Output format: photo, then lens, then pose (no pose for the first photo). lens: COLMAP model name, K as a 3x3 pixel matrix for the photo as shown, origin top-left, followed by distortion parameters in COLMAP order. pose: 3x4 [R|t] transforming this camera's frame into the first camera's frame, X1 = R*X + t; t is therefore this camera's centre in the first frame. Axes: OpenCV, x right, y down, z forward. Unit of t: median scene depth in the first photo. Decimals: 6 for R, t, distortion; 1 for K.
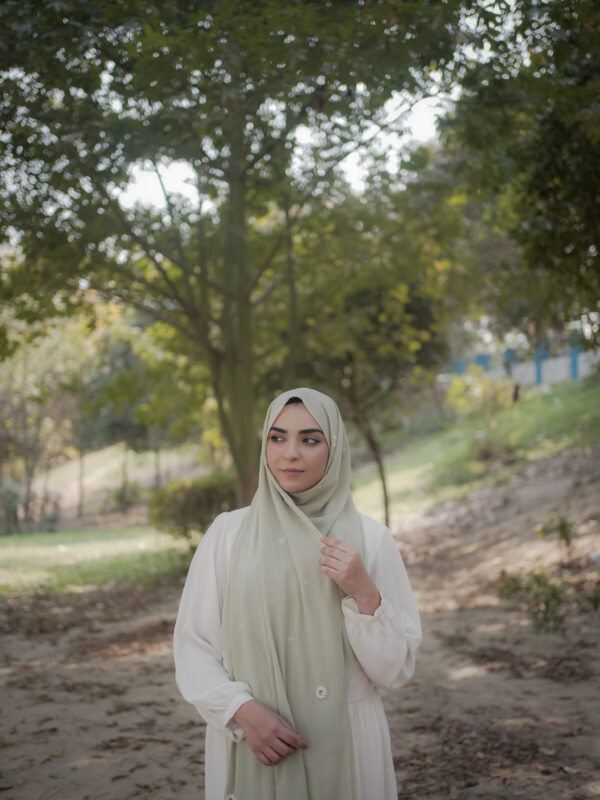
lens RADIAL K [[809.2, 0, 300.0], [0, 809.2, 413.9], [0, 0, 1]] dist [-0.006640, -0.005080]
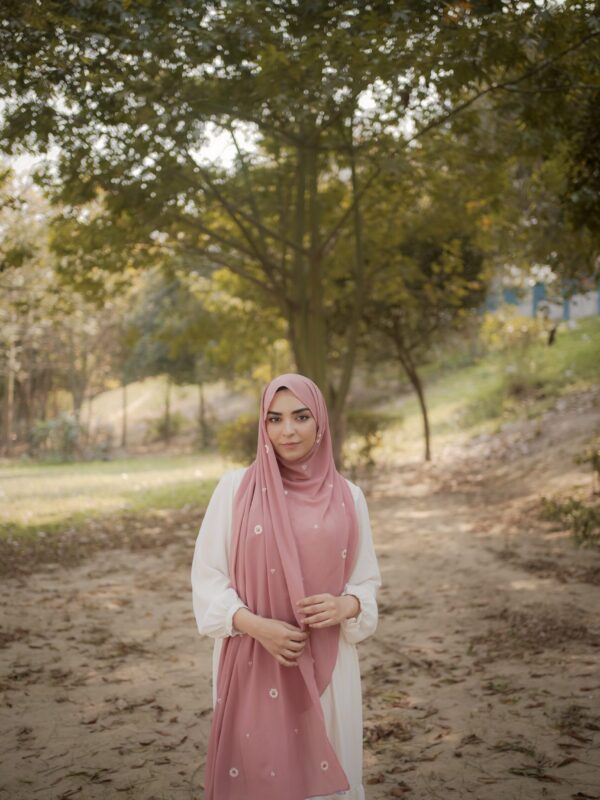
lens RADIAL K [[824.8, 0, 300.0], [0, 824.8, 400.0], [0, 0, 1]] dist [-0.009564, 0.003759]
pose [[0.999875, 0.001880, -0.015670, -0.061906], [-0.000757, 0.997448, 0.071392, -0.020252], [0.015764, -0.071371, 0.997325, -0.127010]]
